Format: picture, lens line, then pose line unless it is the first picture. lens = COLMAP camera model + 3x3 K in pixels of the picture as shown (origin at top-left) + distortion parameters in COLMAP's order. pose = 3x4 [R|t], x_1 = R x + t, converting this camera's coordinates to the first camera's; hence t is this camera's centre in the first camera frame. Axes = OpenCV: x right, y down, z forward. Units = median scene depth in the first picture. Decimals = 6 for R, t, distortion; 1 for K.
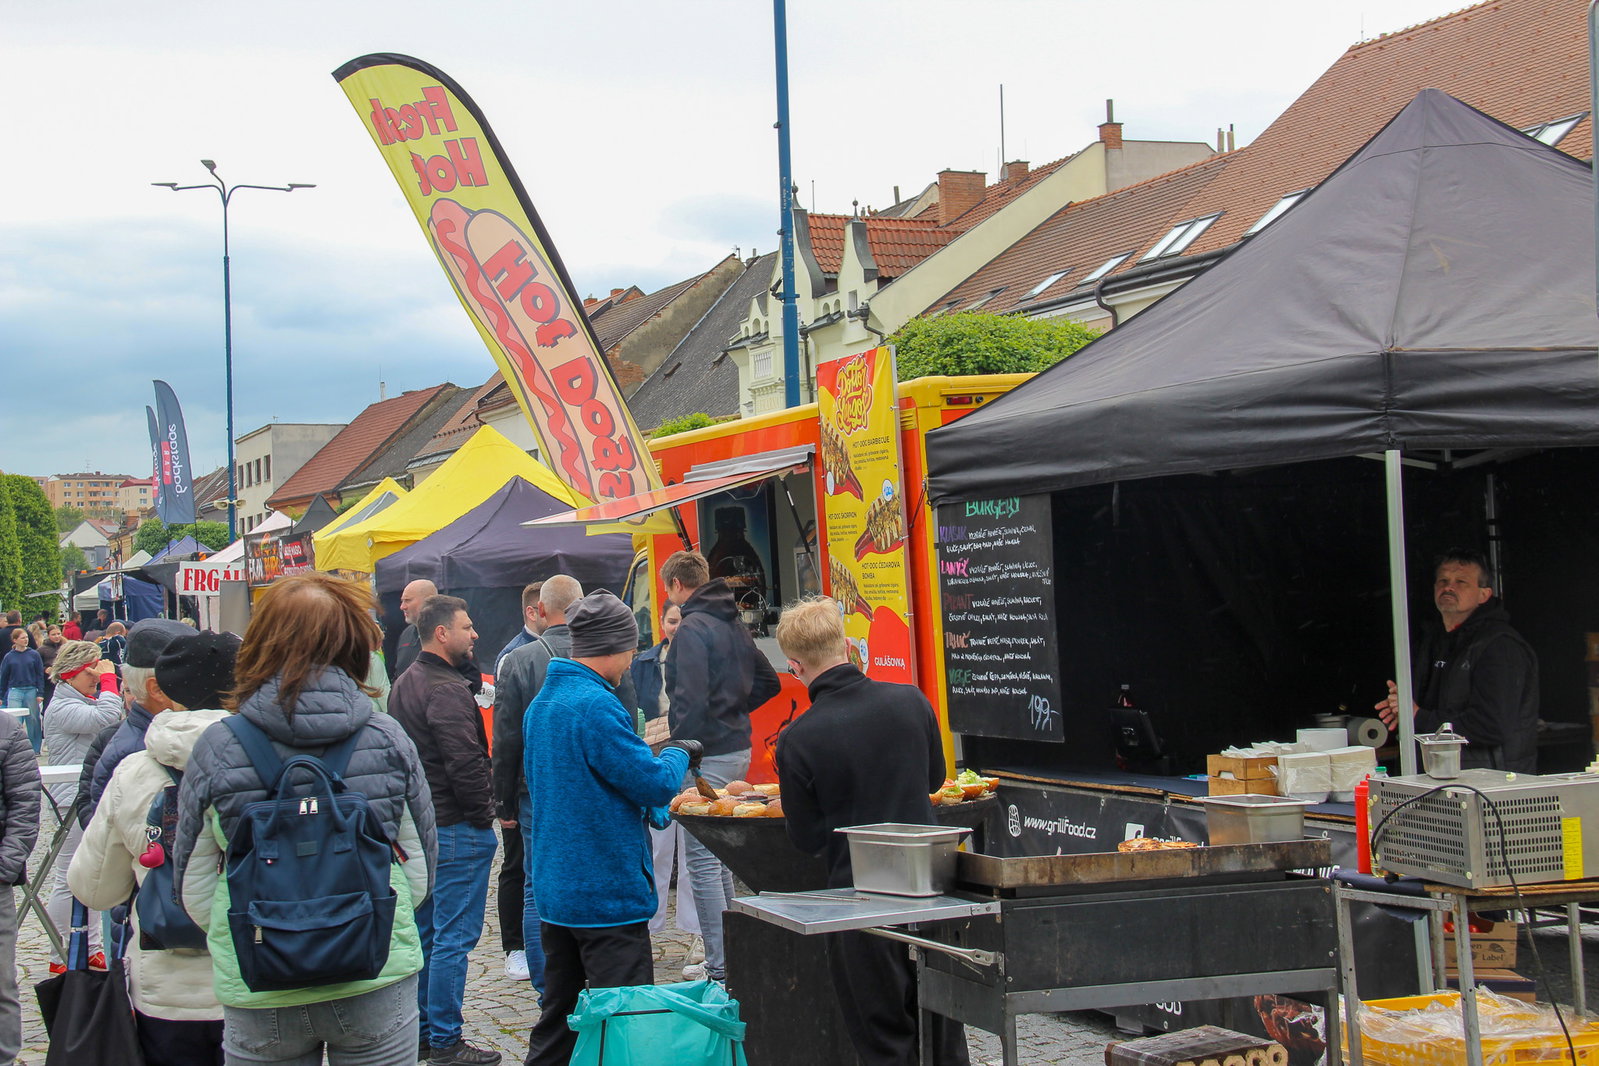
lens RADIAL K [[2440.5, 0, 799.5], [0, 2440.5, 533.0], [0, 0, 1]] dist [0.113105, 0.027689]
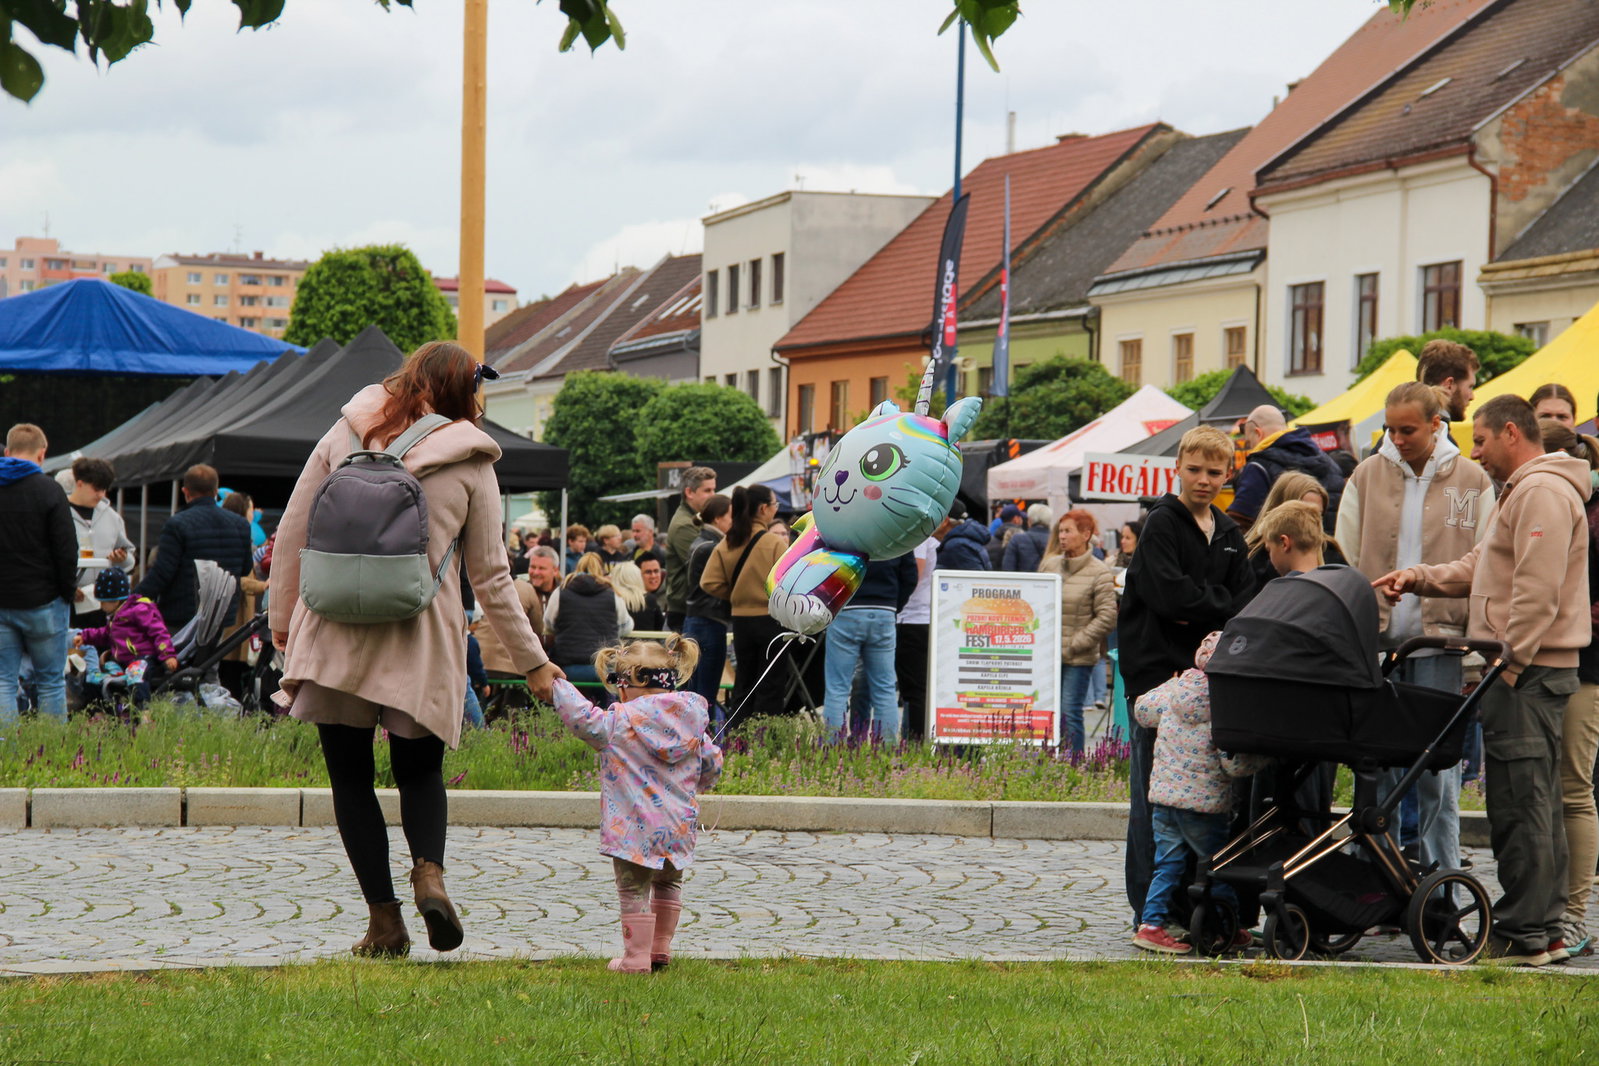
lens RADIAL K [[5718.2, 0, 799.5], [0, 5718.2, 533.0], [0, 0, 1]] dist [0.788393, 1.060720]
pose [[0.983994, 0.049233, -0.171268, -0.021695], [-0.046371, 0.998710, 0.020675, 0.002338], [0.172065, -0.012402, 0.985008, -0.336009]]
